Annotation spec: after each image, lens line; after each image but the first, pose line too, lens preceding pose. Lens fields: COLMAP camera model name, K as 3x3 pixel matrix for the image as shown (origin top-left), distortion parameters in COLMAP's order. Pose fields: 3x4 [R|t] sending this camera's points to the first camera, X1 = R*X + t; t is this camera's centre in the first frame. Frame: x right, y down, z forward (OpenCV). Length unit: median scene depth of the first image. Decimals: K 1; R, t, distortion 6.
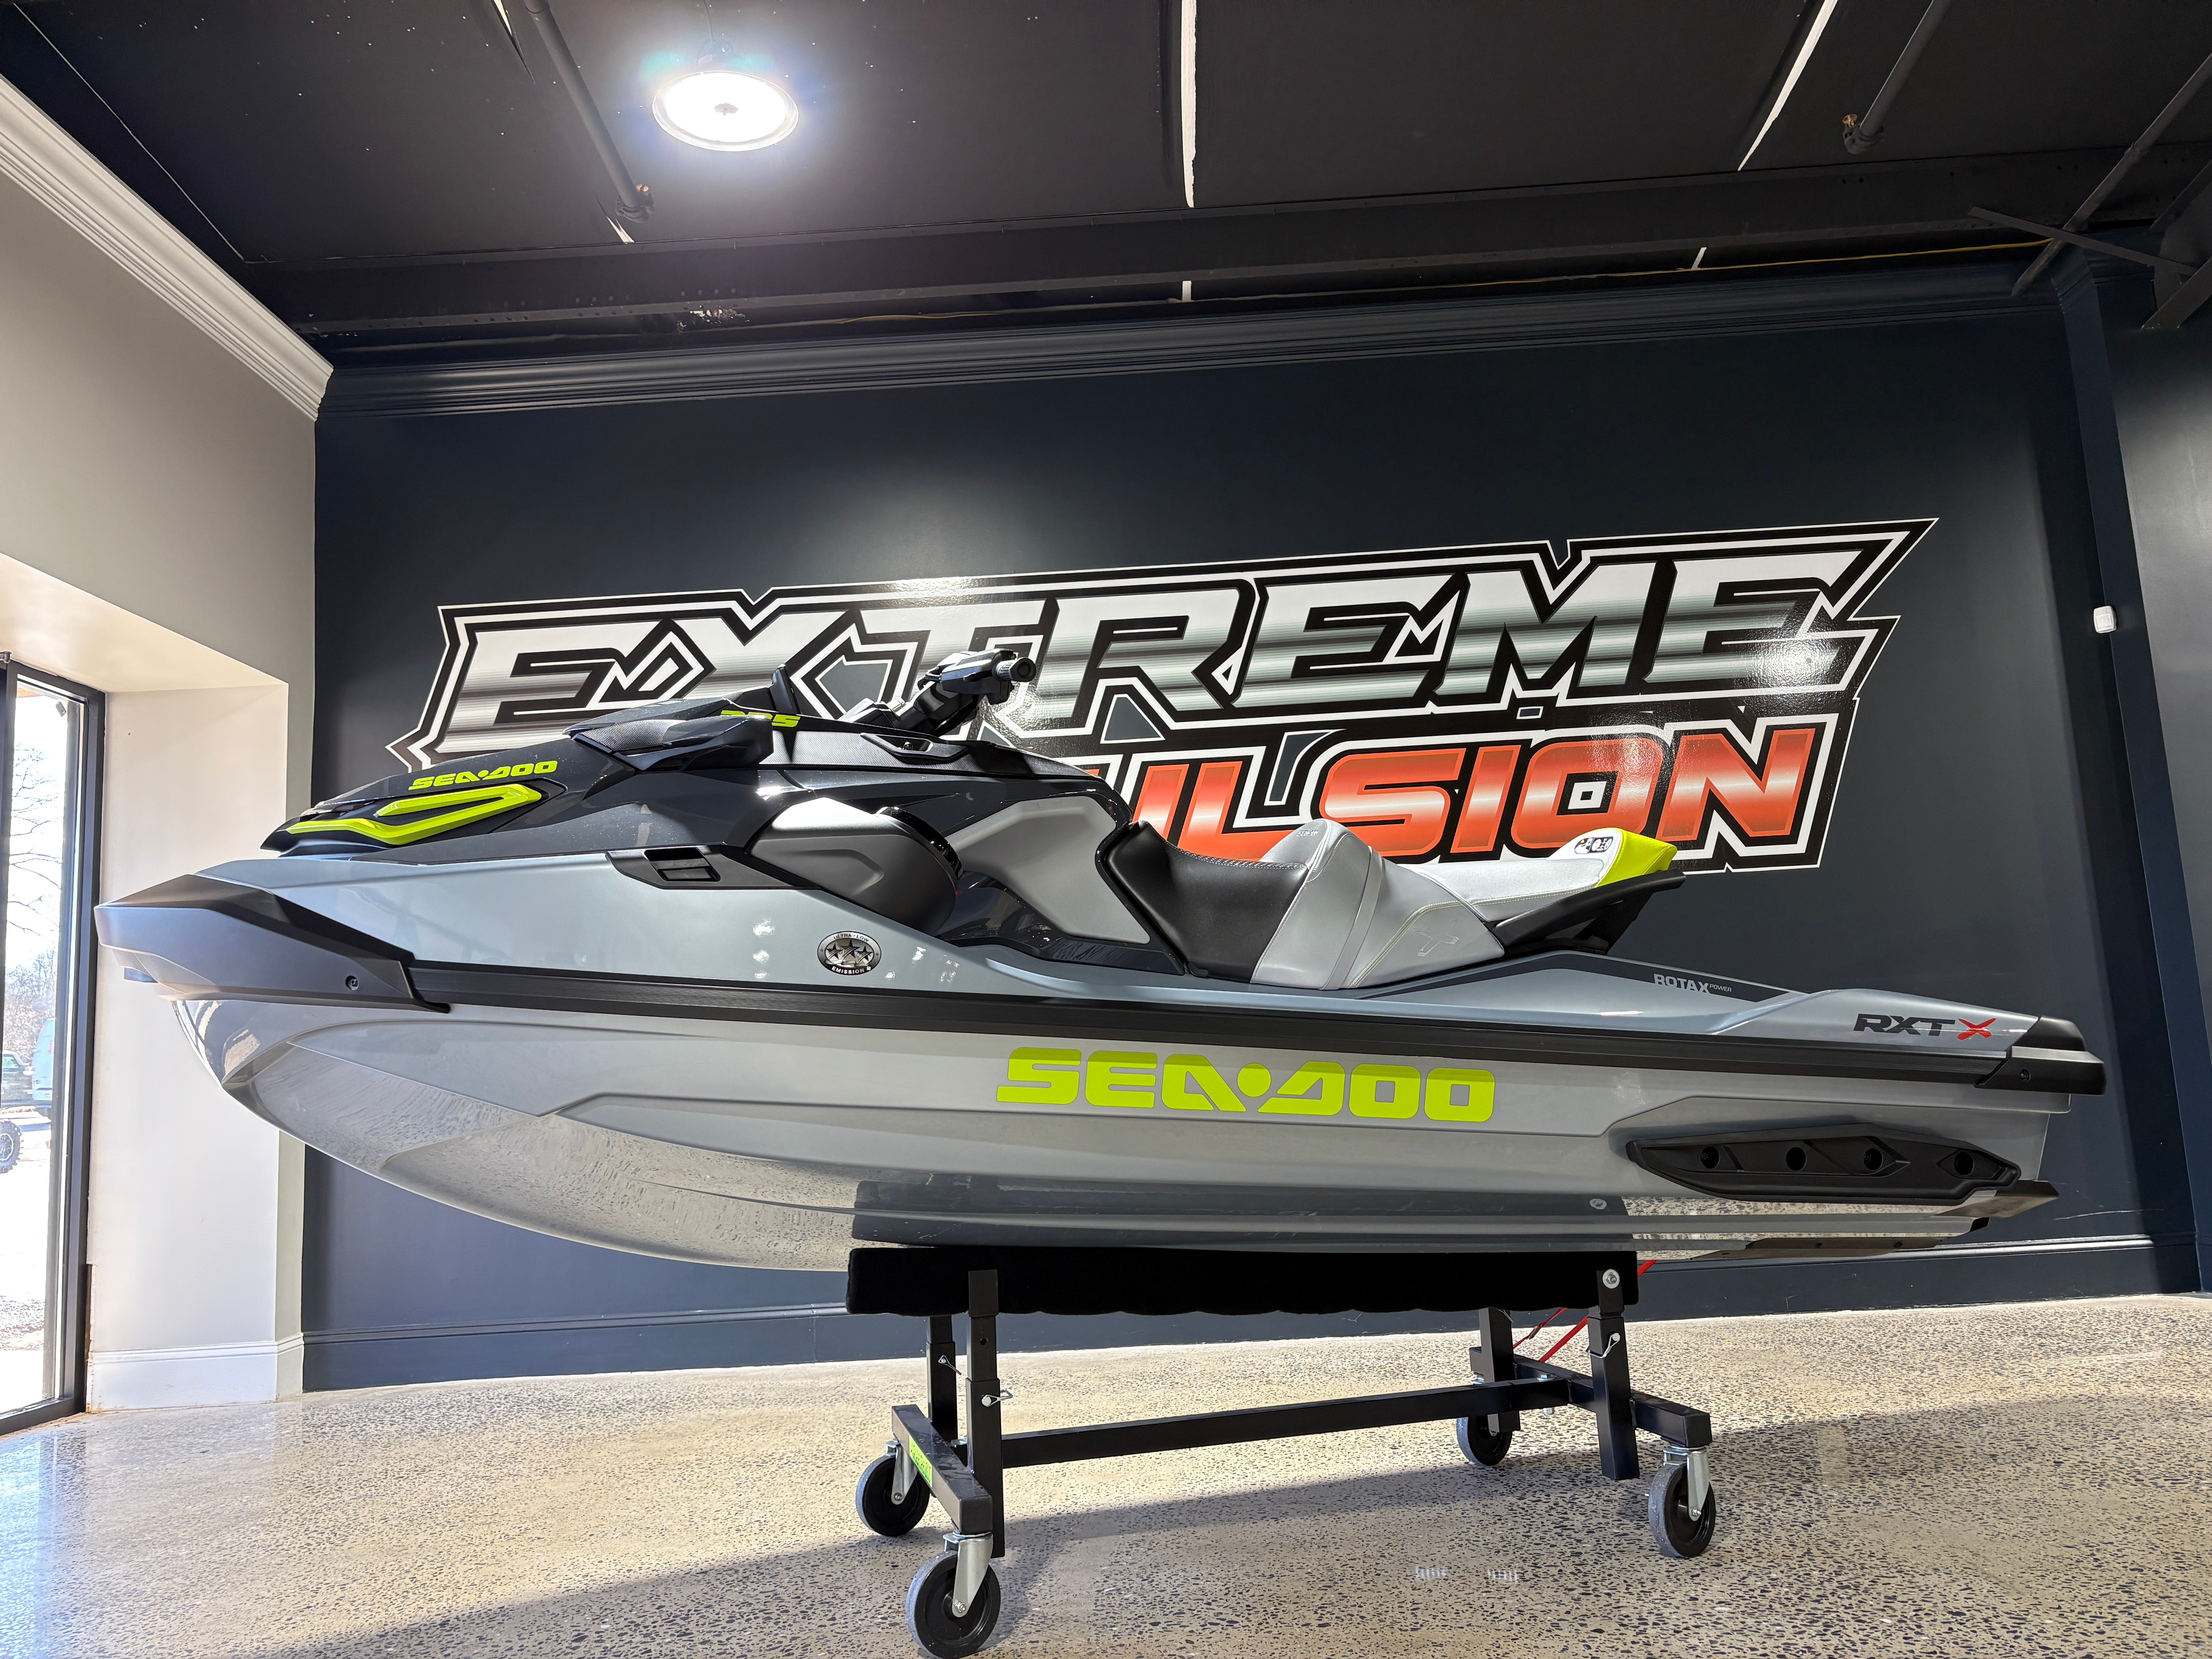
lens RADIAL K [[1674.7, 0, 1102.3], [0, 1674.7, 836.0], [0, 0, 1]] dist [0.028354, -0.022517]
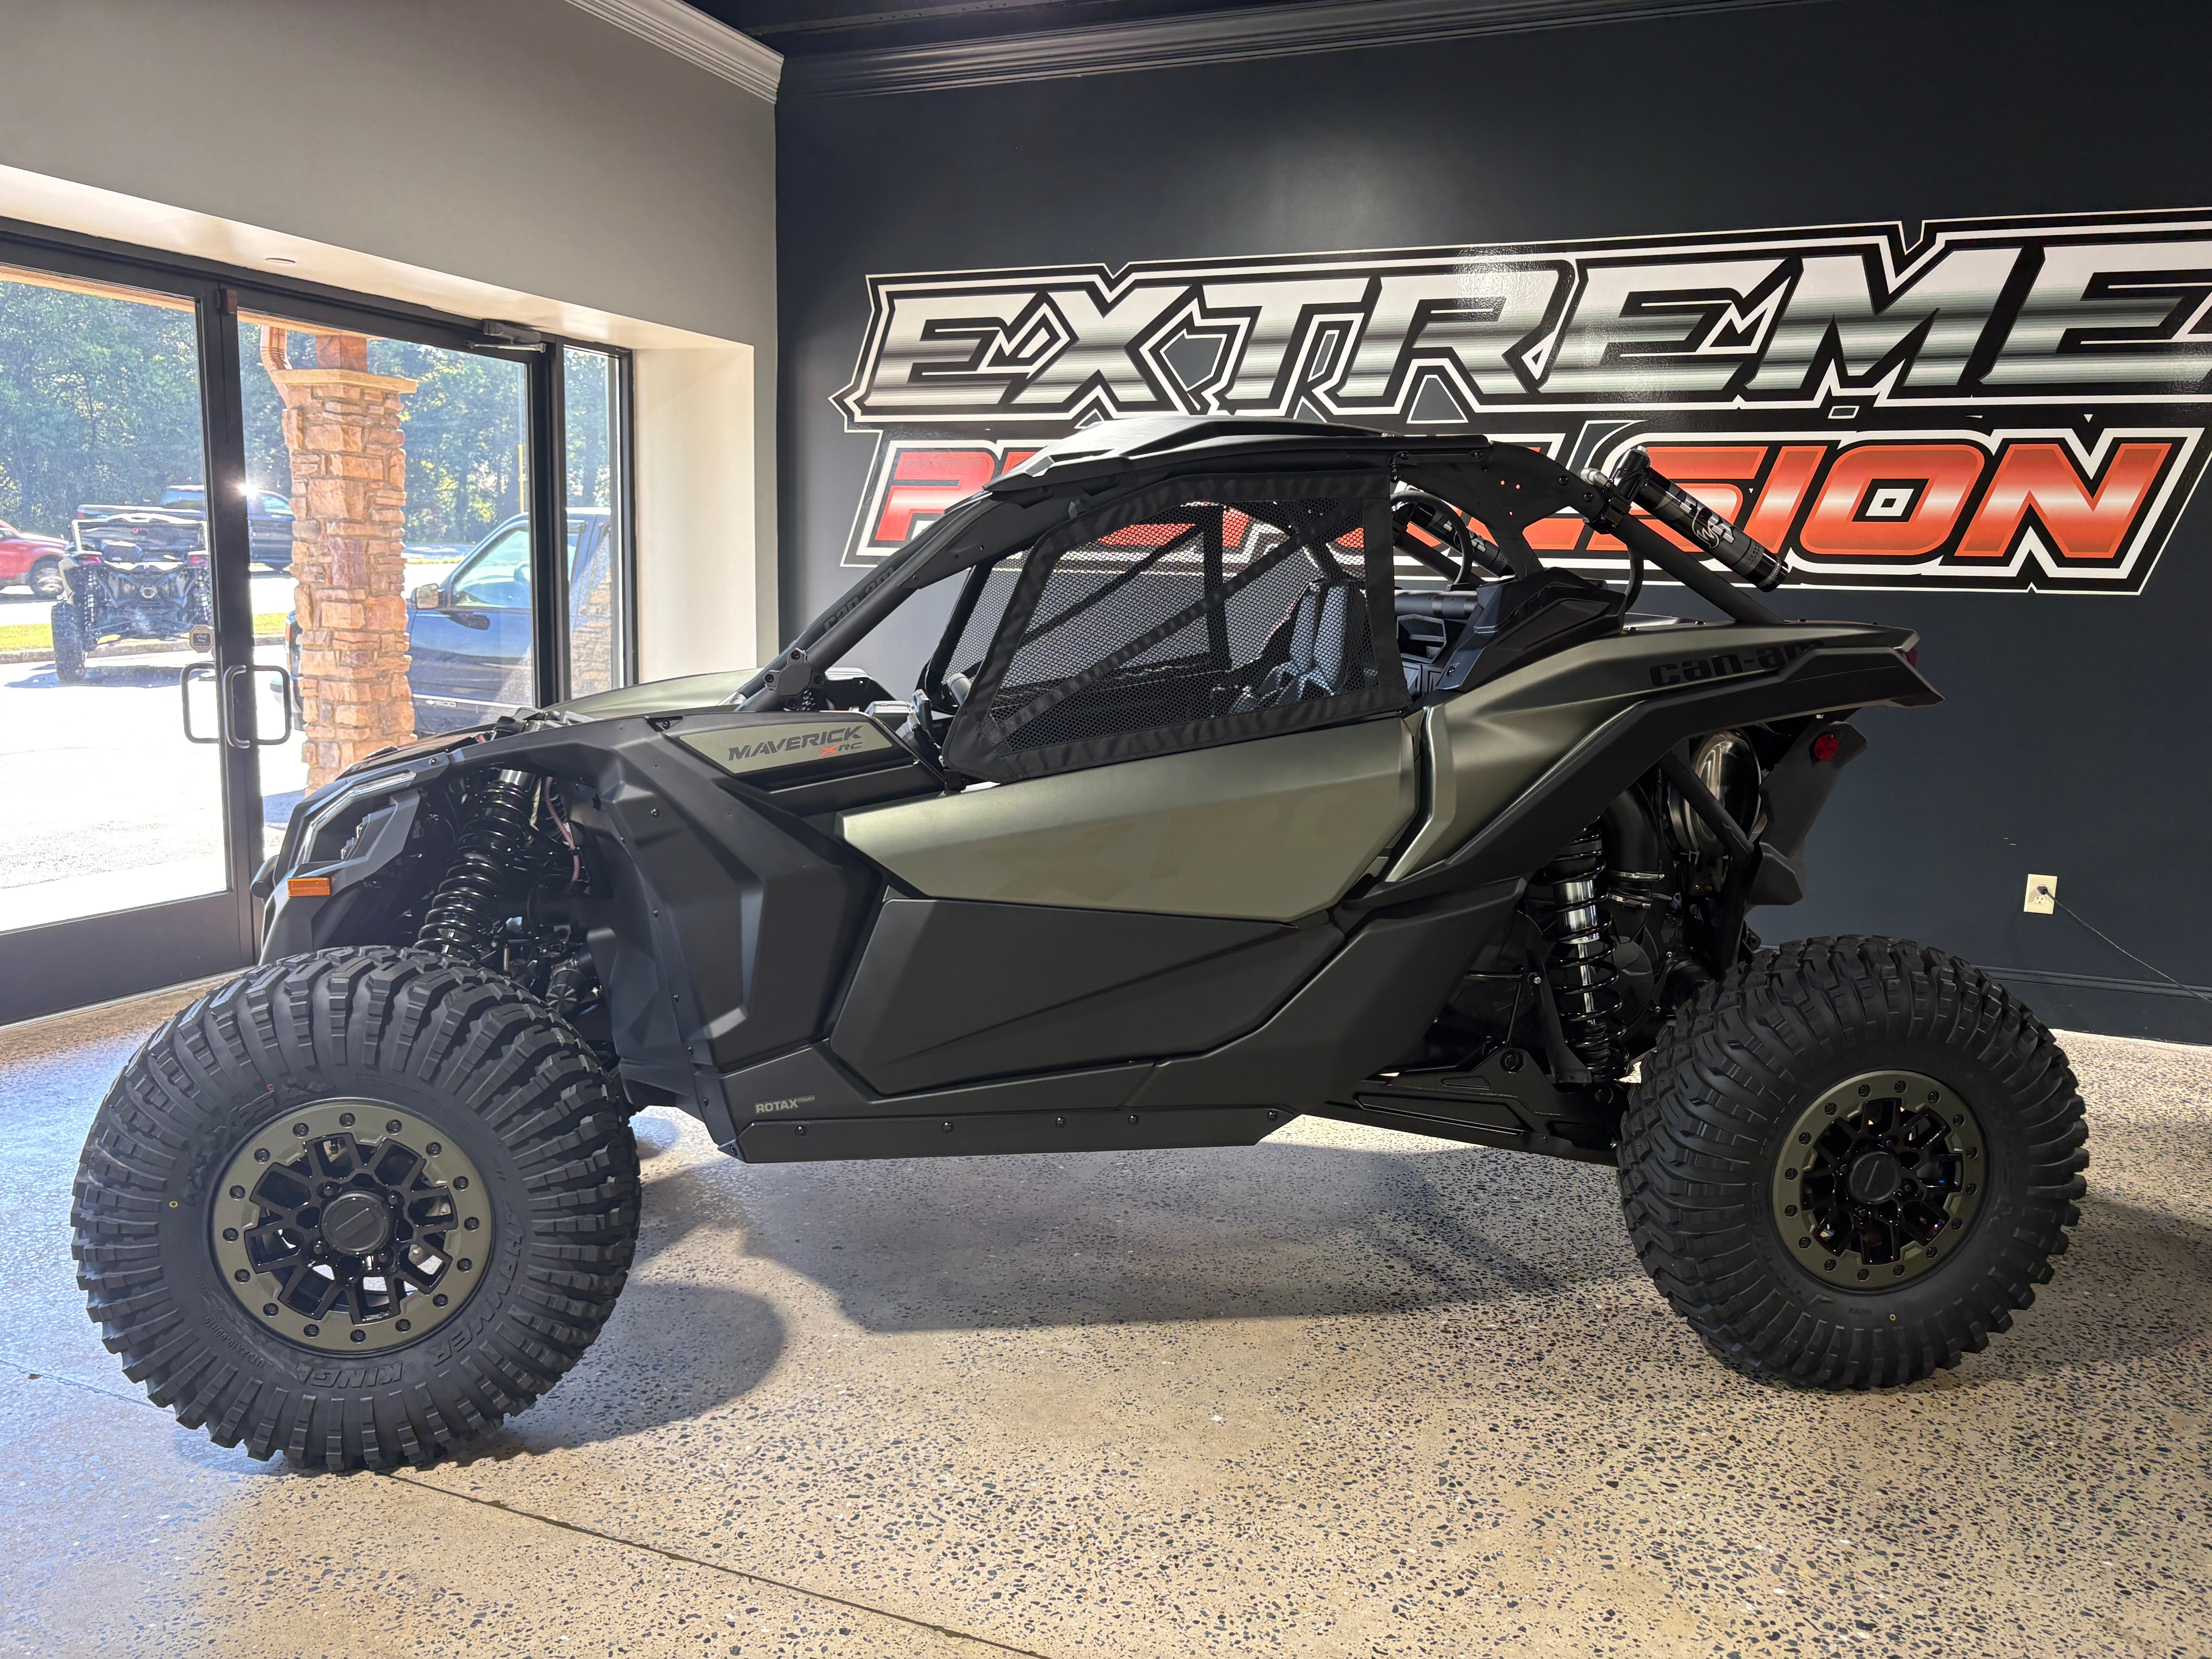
lens RADIAL K [[1674.7, 0, 1107.5], [0, 1674.7, 839.2], [0, 0, 1]] dist [0.028354, -0.022517]
pose [[0.931749, 0.130376, -0.338890, 0.219348], [-0.022623, 0.952346, 0.304181, -0.124960], [0.362399, -0.275754, 0.890296, -0.100540]]
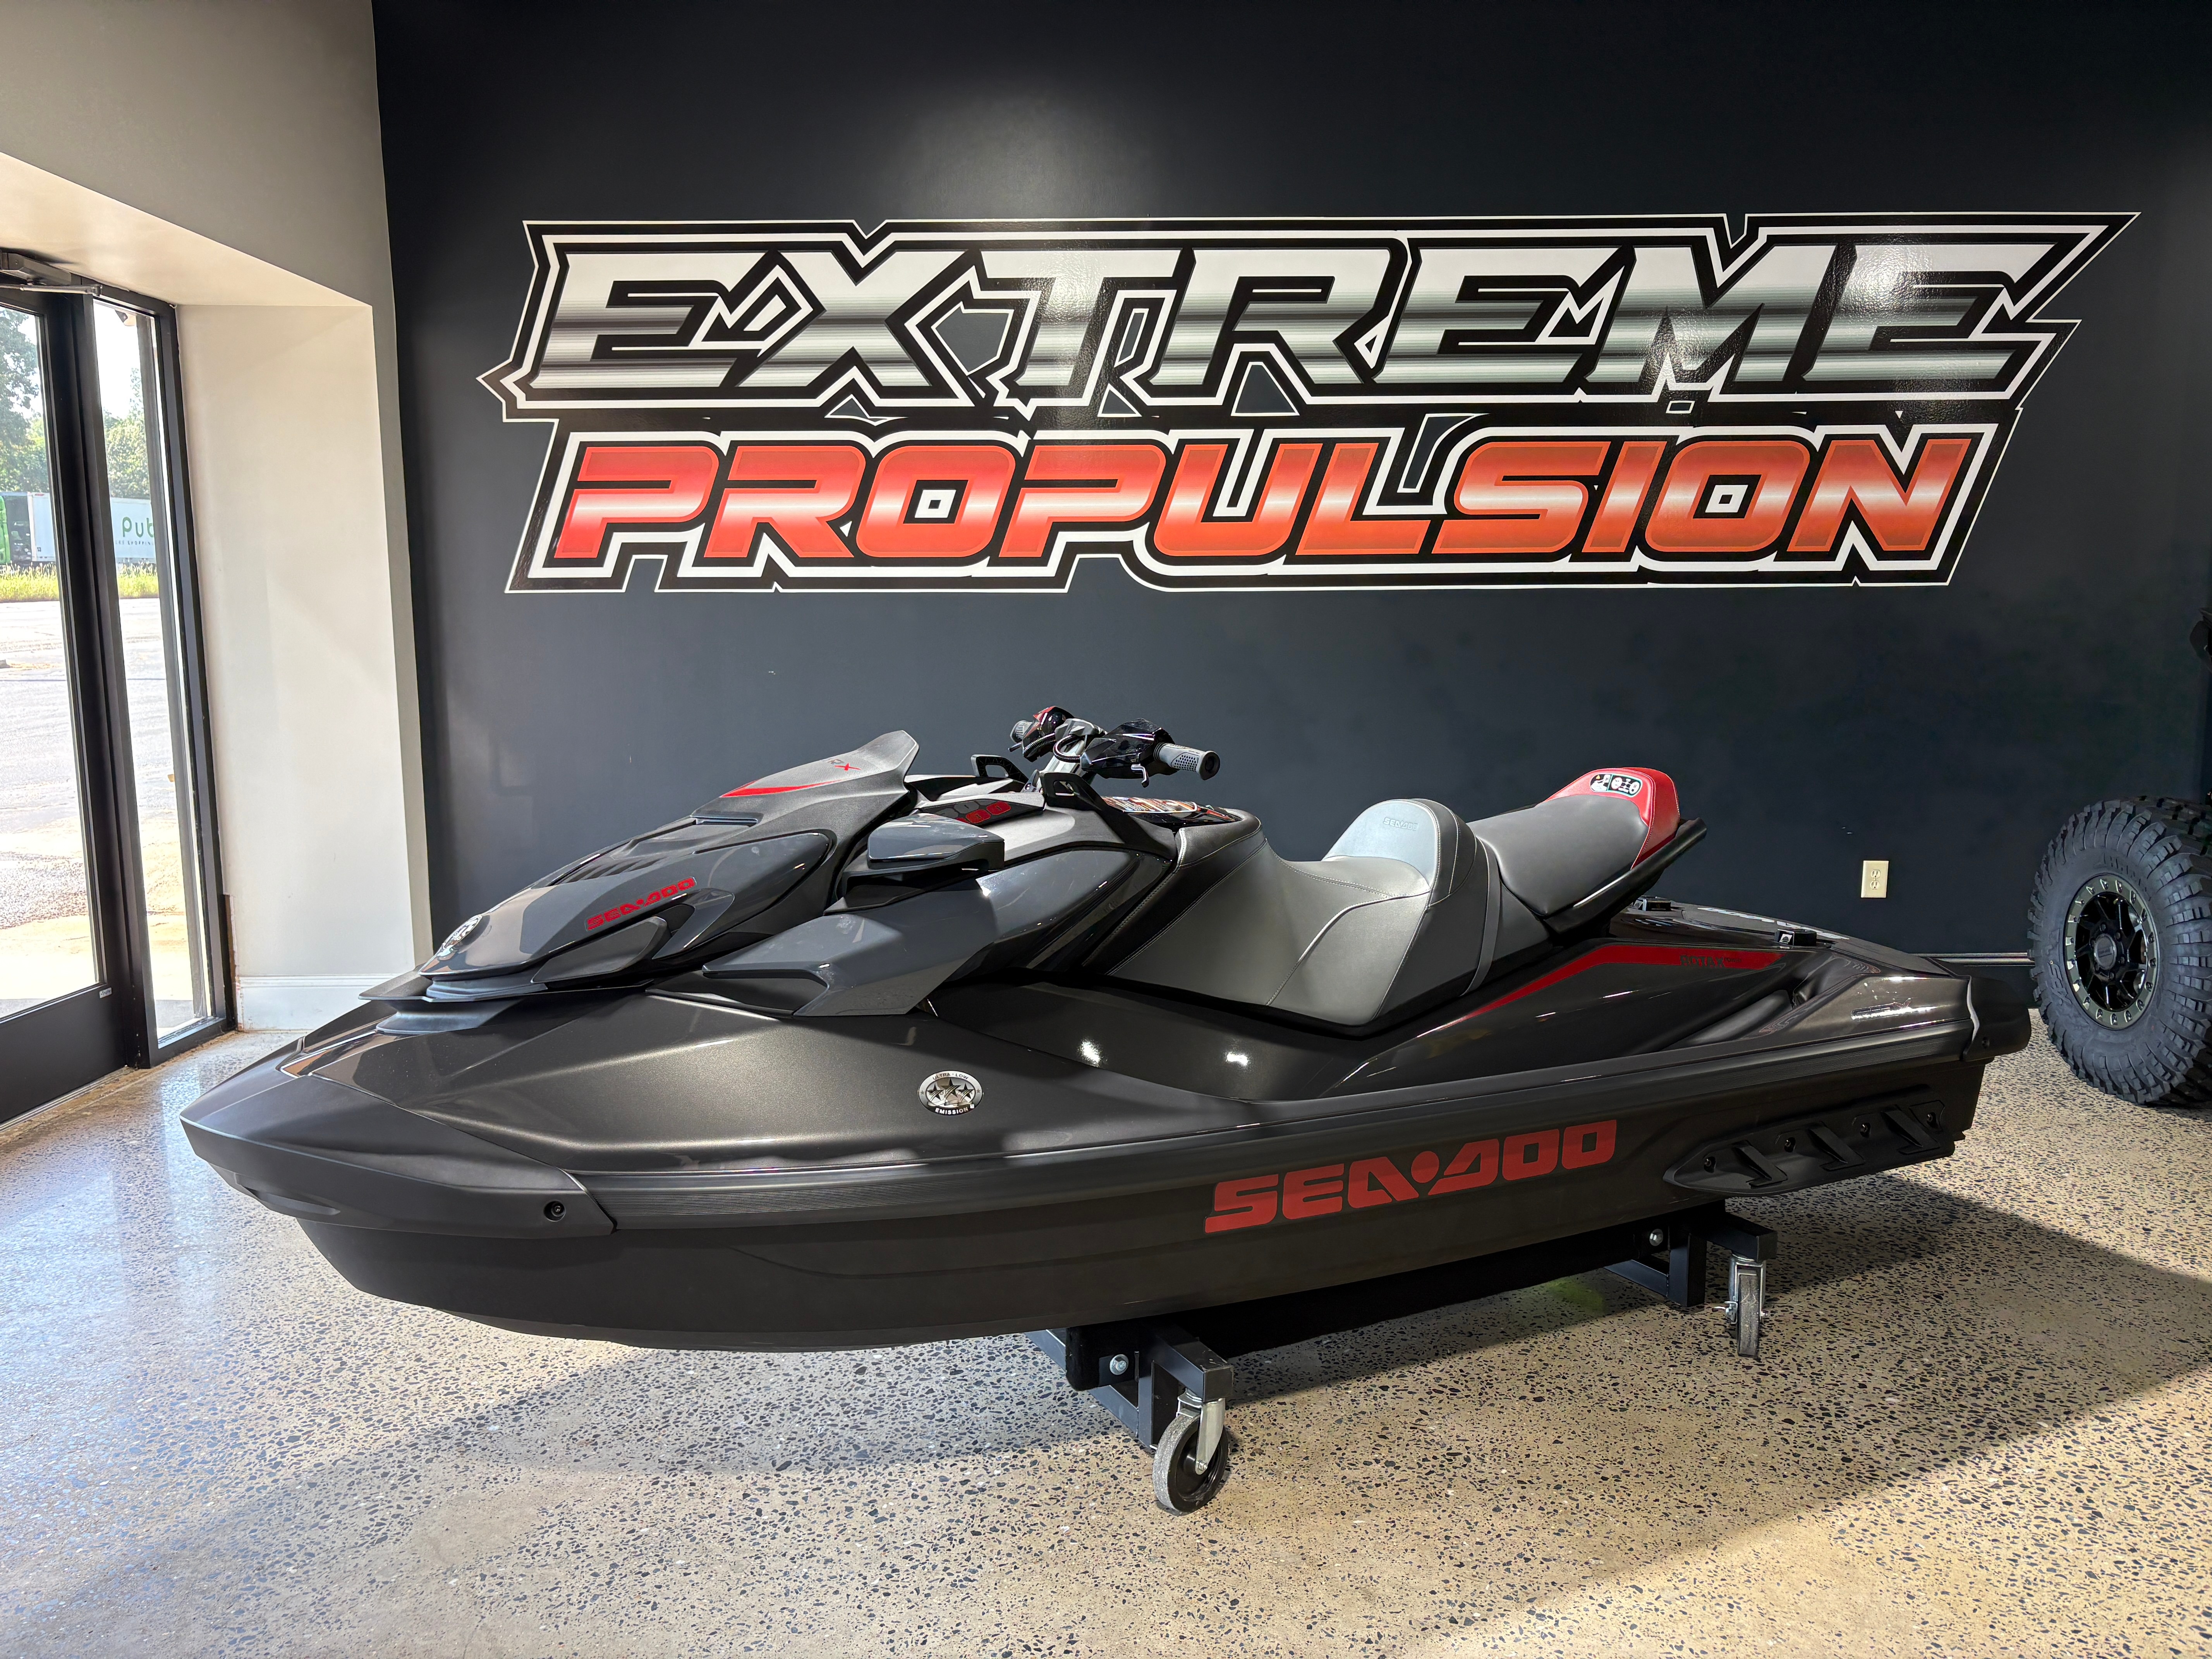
lens RADIAL K [[1674.7, 0, 1098.1], [0, 1674.7, 844.9], [0, 0, 1]] dist [0.028354, -0.022517]
pose [[0.998485, 0.044069, 0.032961, -0.098031], [-0.051538, 0.958824, 0.279286, -0.084355], [-0.019296, -0.280562, 0.959642, 0.013137]]
